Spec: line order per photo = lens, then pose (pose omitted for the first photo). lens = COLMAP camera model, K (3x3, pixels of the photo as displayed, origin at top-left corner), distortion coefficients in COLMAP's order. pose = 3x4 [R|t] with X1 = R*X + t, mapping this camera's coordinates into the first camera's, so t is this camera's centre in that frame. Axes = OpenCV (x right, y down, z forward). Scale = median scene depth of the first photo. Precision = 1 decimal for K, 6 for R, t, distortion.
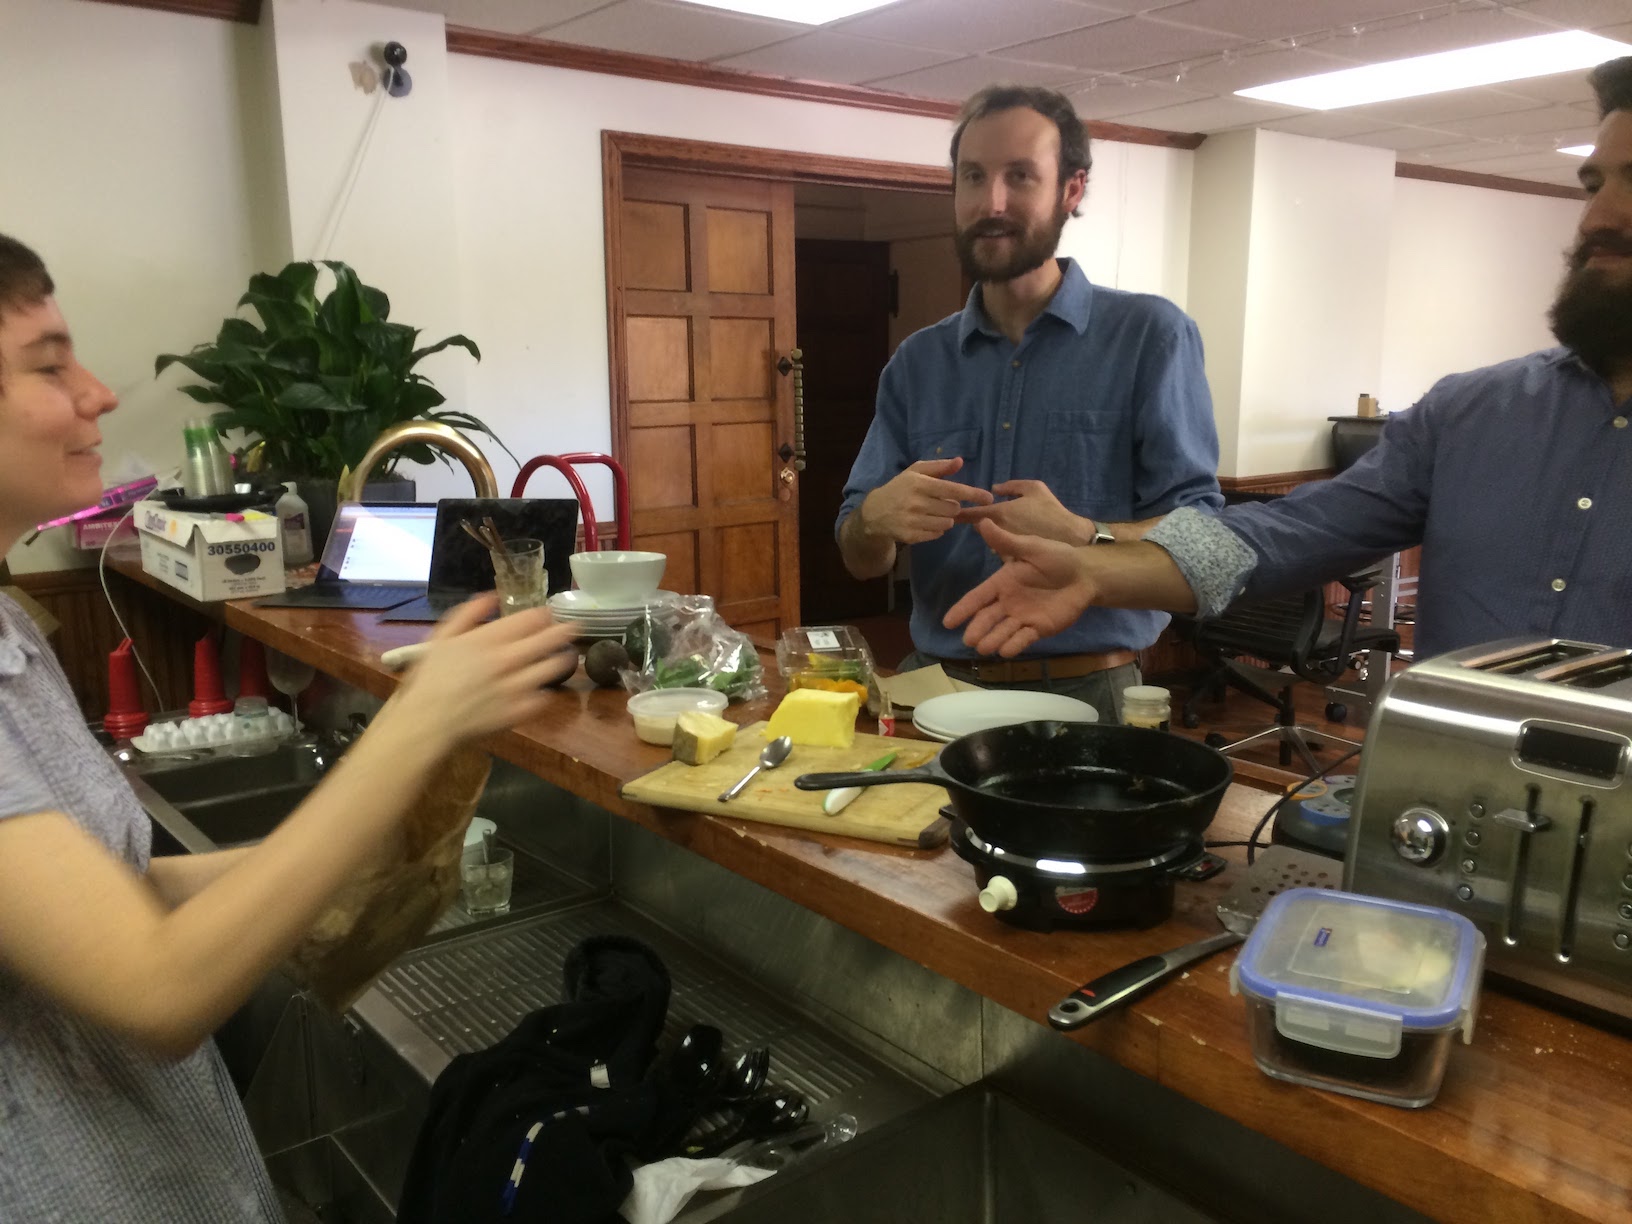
lens RADIAL K [[1388.1, 0, 816.0], [0, 1388.1, 612.0], [0, 0, 1]] dist [0.050756, -0.009859]
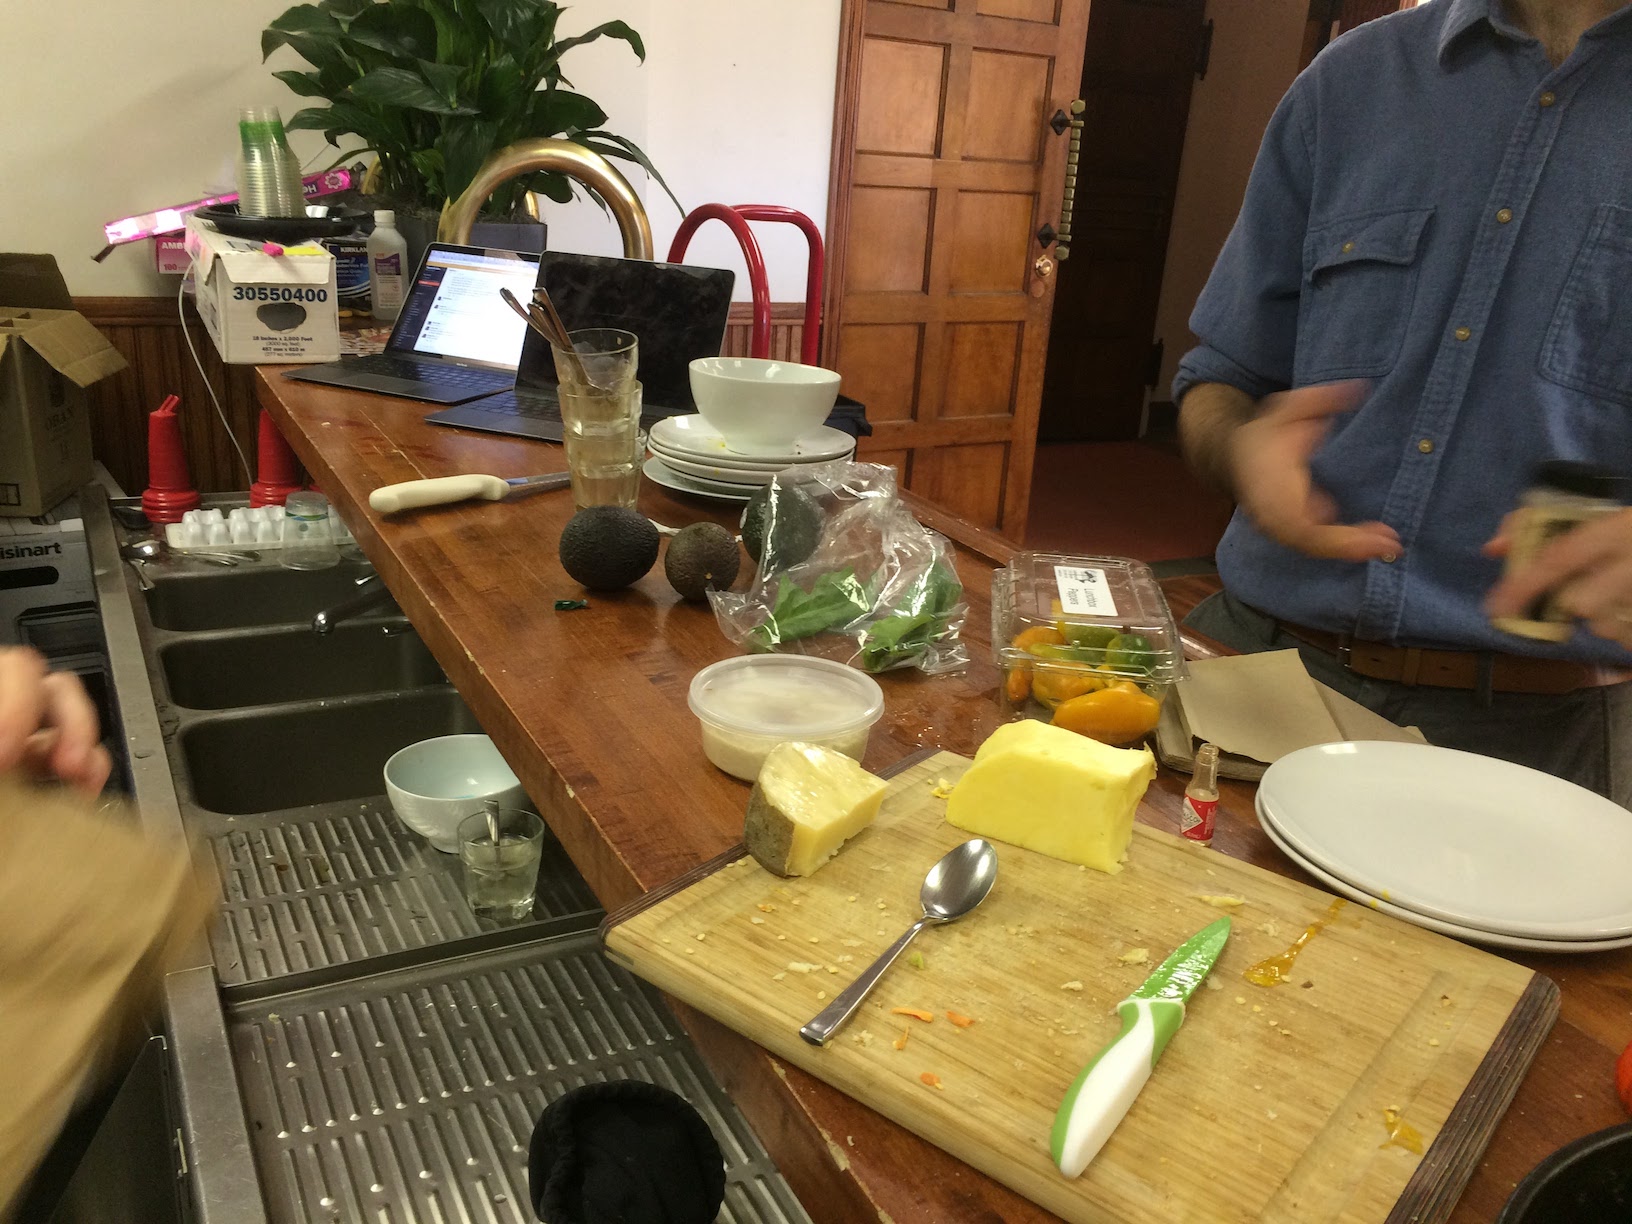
lens RADIAL K [[1384.6, 0, 813.7], [0, 1384.6, 607.6], [0, 0, 1]] dist [0.050338, 0.000853]
pose [[0.980079, 0.132376, -0.148059, -0.015663], [-0.108815, 0.981542, 0.157275, -0.041732], [0.166145, -0.138031, 0.976393, 0.437828]]
